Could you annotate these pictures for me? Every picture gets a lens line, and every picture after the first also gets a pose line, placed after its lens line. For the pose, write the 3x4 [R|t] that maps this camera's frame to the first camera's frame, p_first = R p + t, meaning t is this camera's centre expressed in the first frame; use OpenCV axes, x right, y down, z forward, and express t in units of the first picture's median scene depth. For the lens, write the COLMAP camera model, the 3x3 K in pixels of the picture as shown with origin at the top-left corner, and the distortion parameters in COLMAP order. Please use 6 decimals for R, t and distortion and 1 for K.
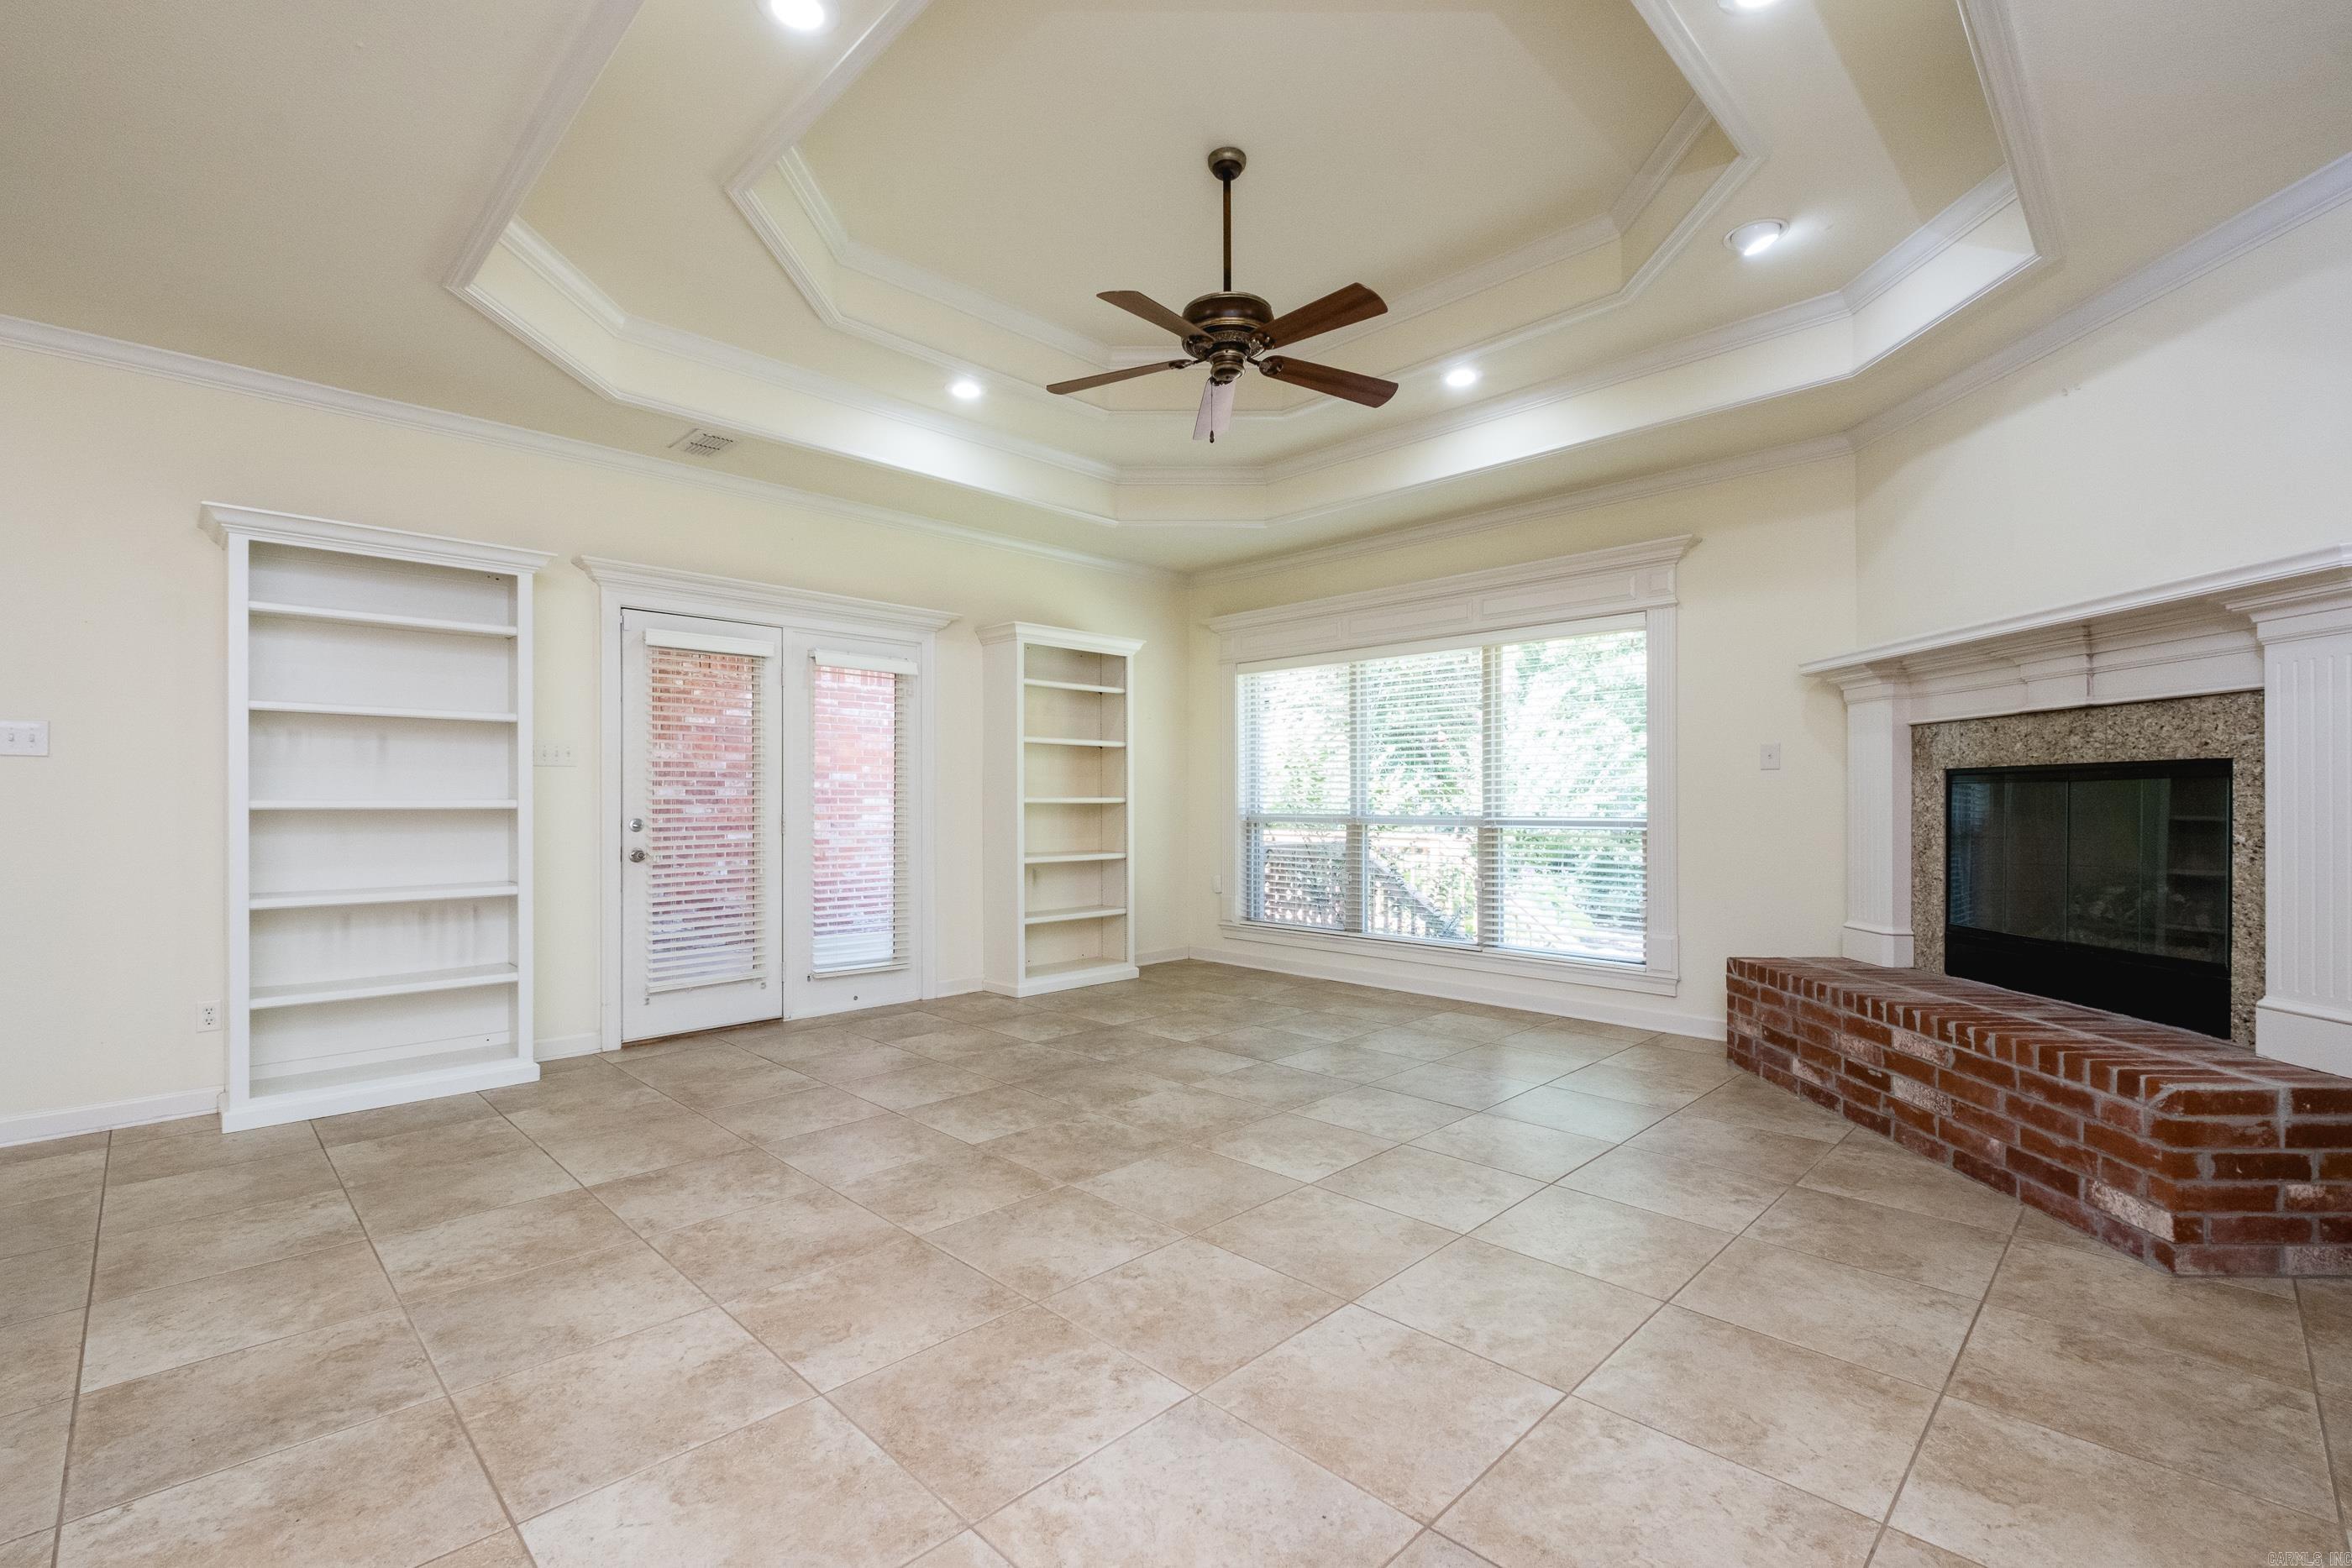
lens RADIAL K [[1032.1, 0, 1182.5], [0, 1032.1, 799.2], [0, 0, 1]] dist [-0.000926, -0.000825]
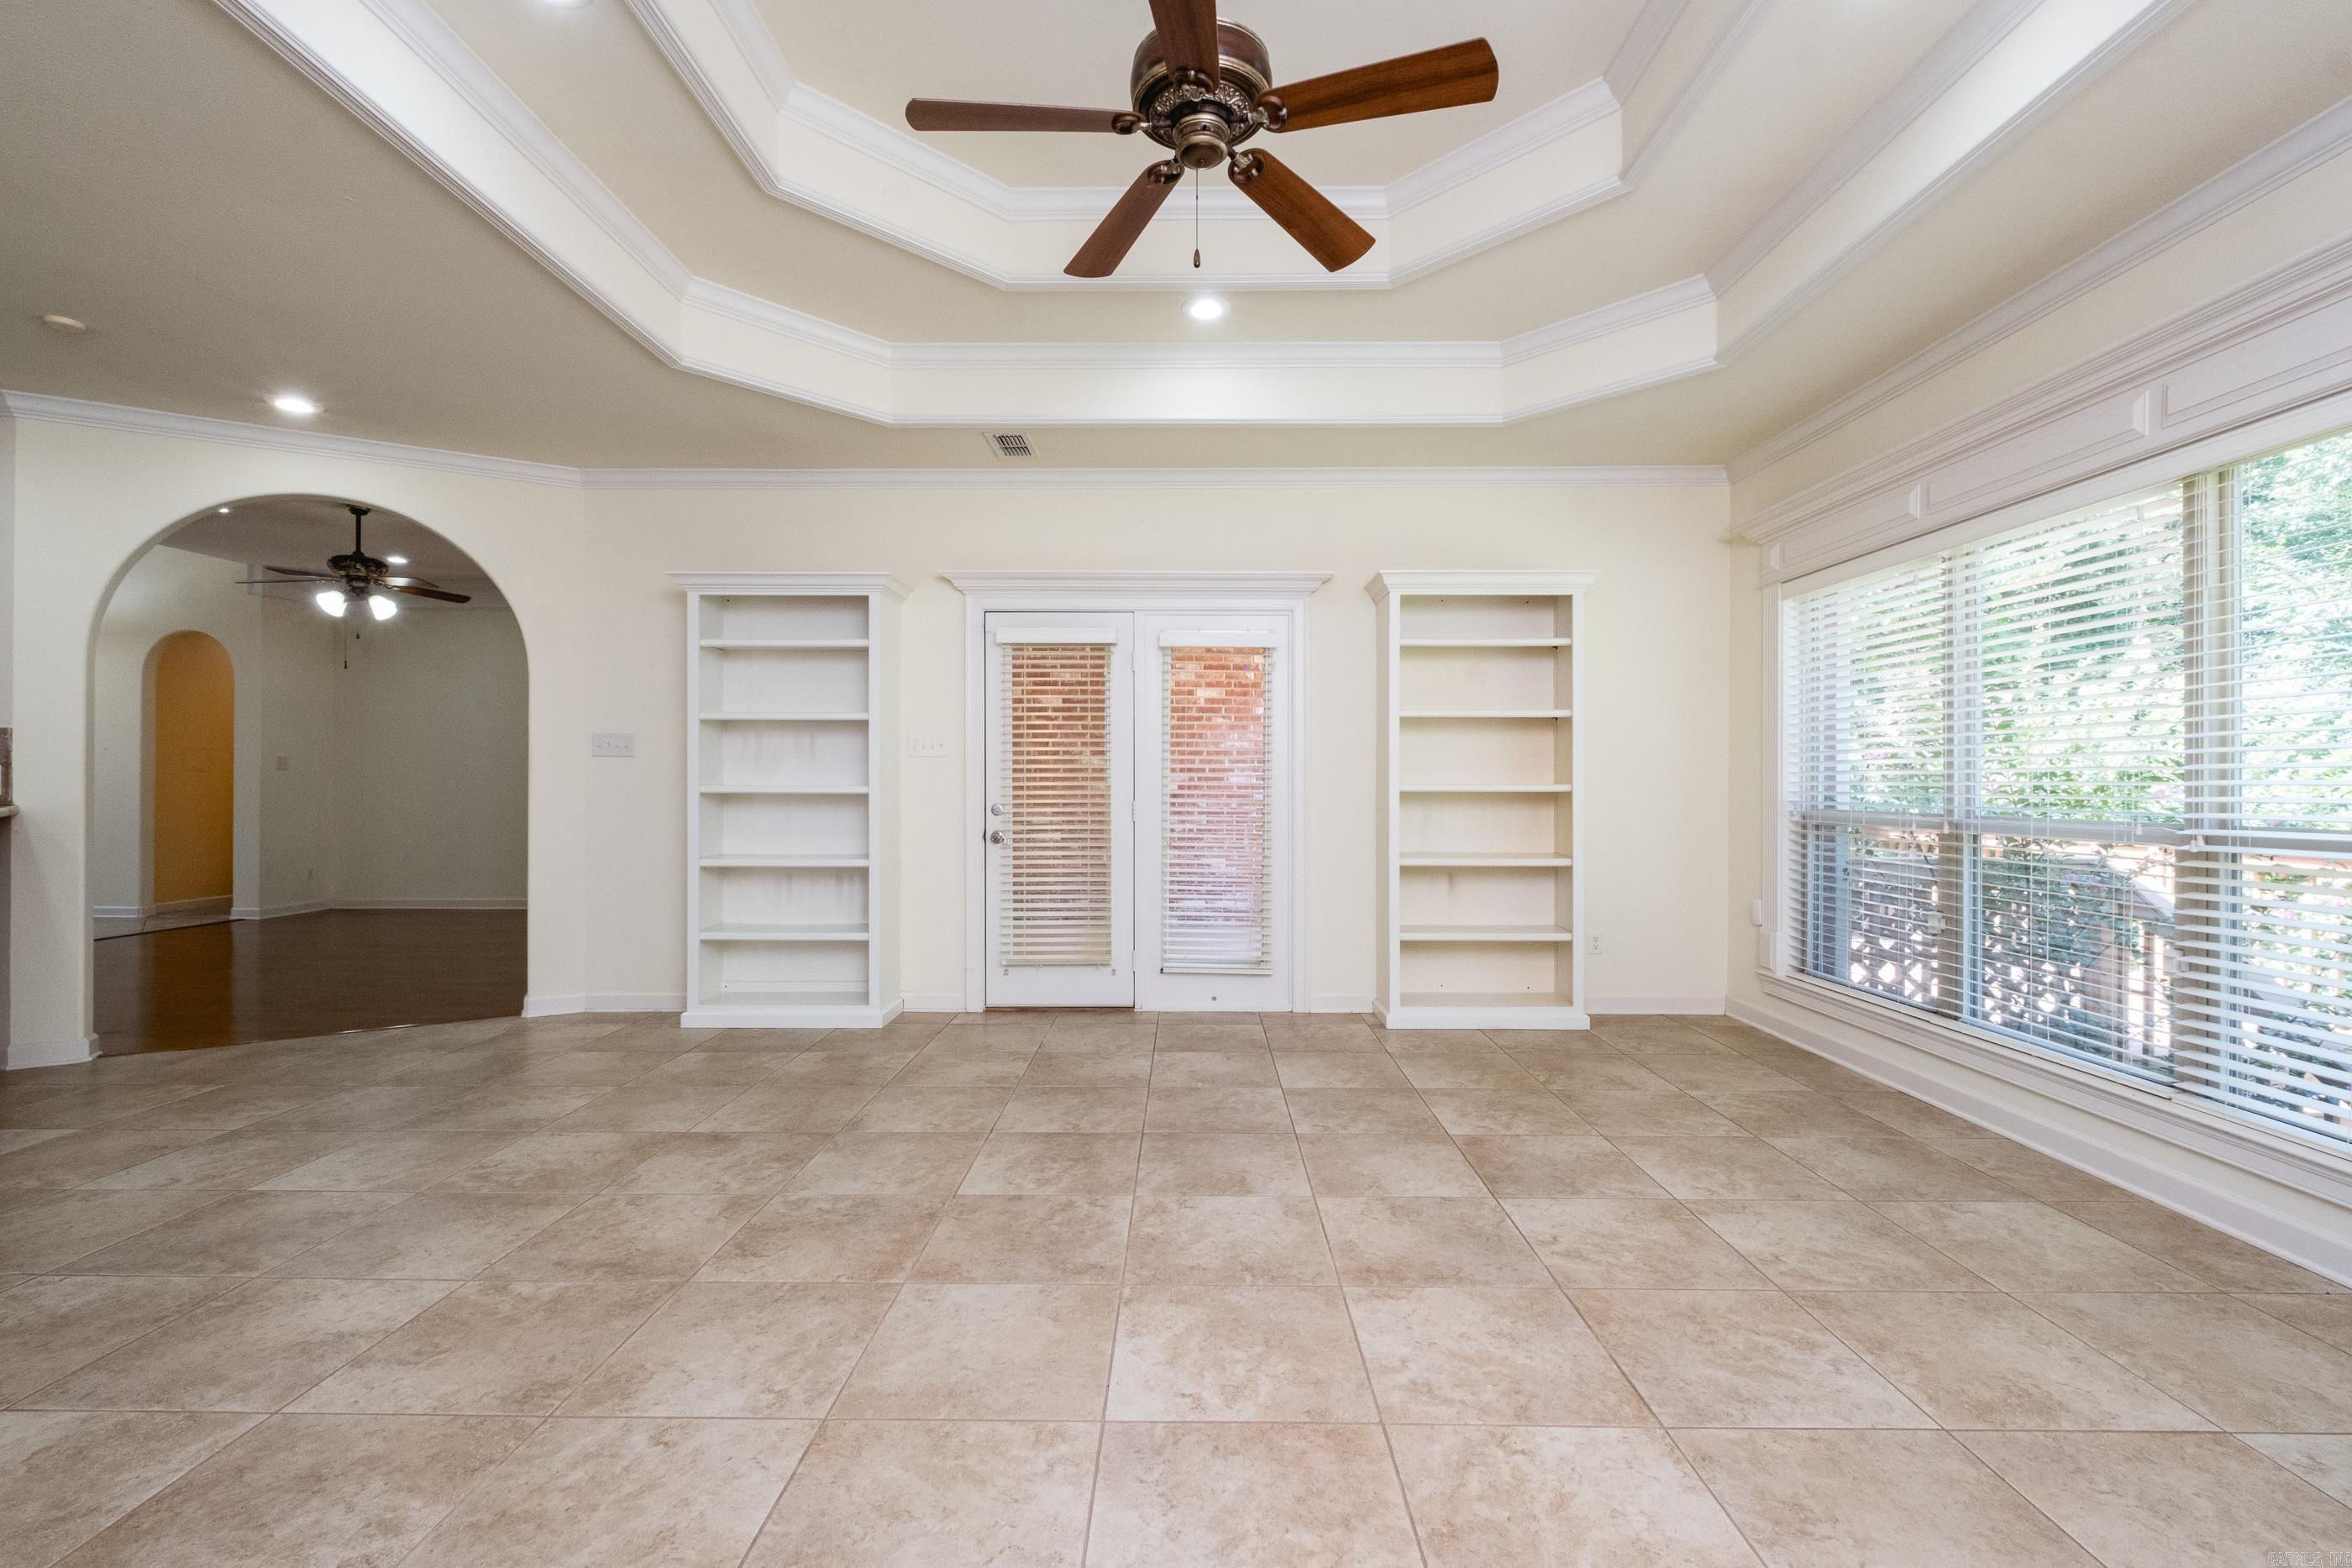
lens RADIAL K [[1017.0, 0, 1181.0], [0, 1017.0, 775.7], [0, 0, 1]] dist [0.000211, -0.001261]
pose [[0.697356, -0.002129, -0.716722, 0.483202], [-0.002329, 0.999984, -0.005237, -0.006311], [0.716721, 0.005321, 0.697340, 0.499786]]
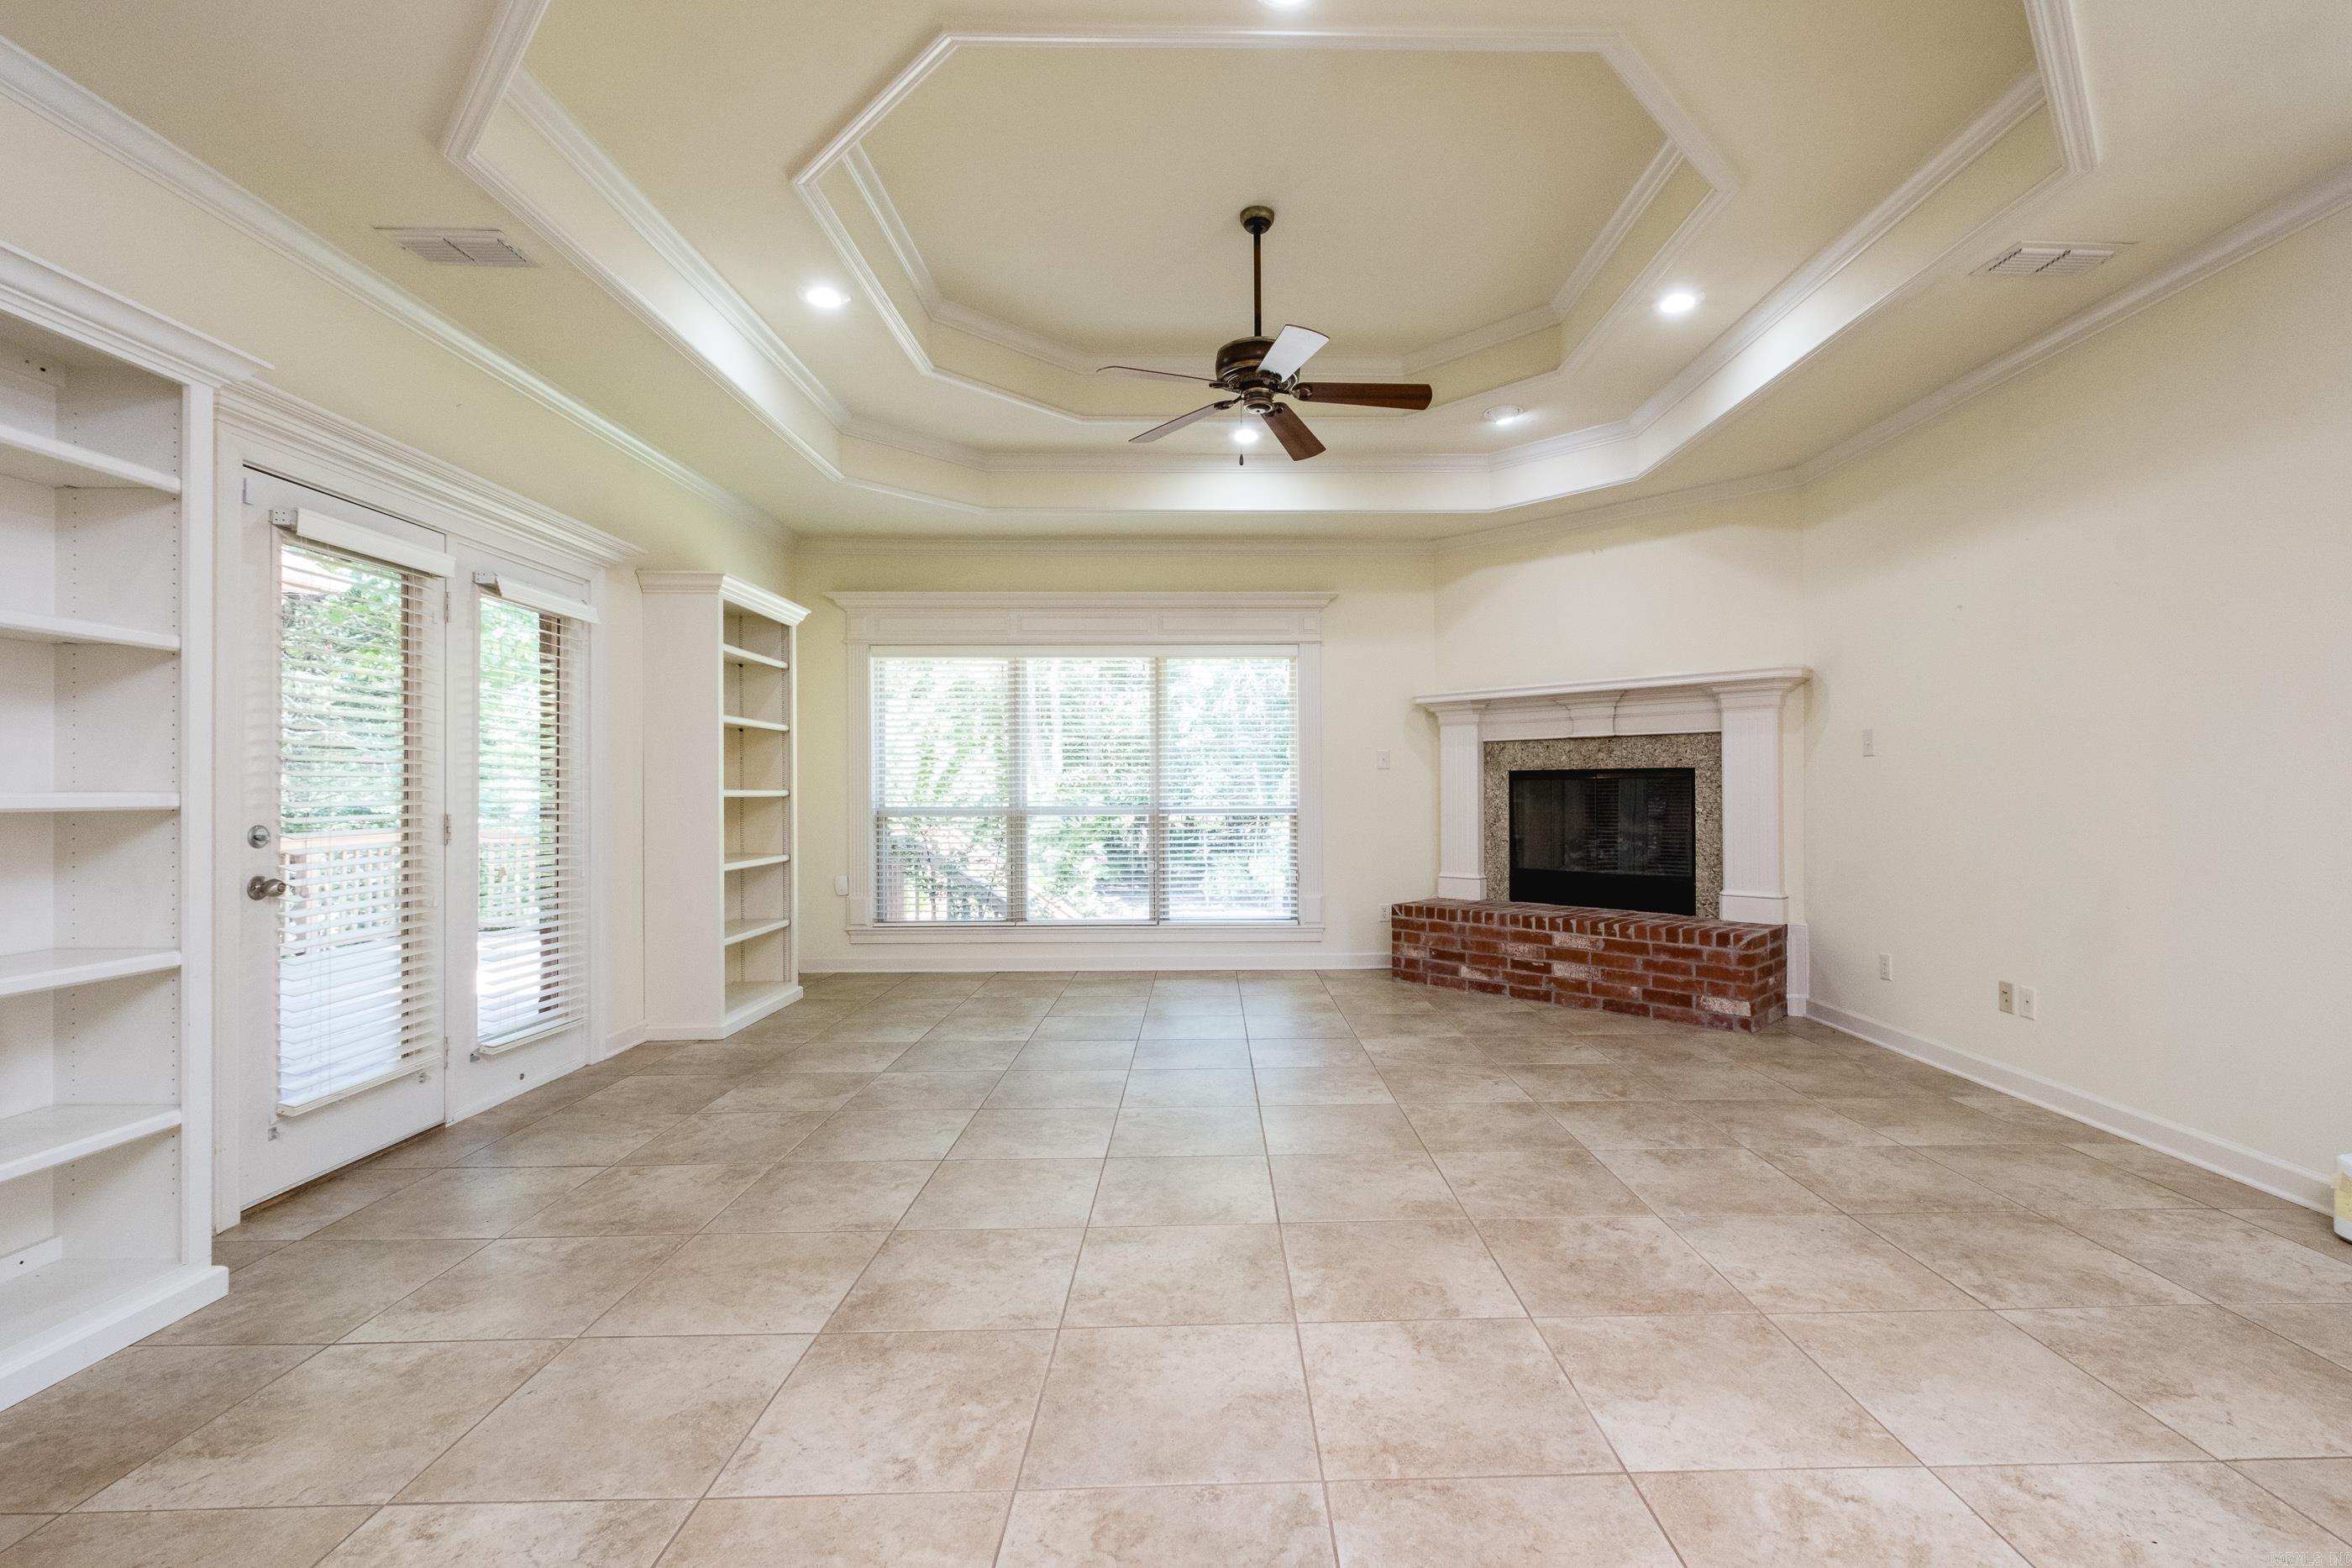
lens RADIAL K [[1022.5, 0, 1240.8], [0, 1022.5, 784.6], [0, 0, 1]] dist [0.011542, -0.000383]
pose [[0.686889, 0.002684, 0.726757, -0.733558], [0.003724, 0.999967, -0.007213, 0.001719], [-0.726752, 0.007661, 0.686857, 0.241856]]
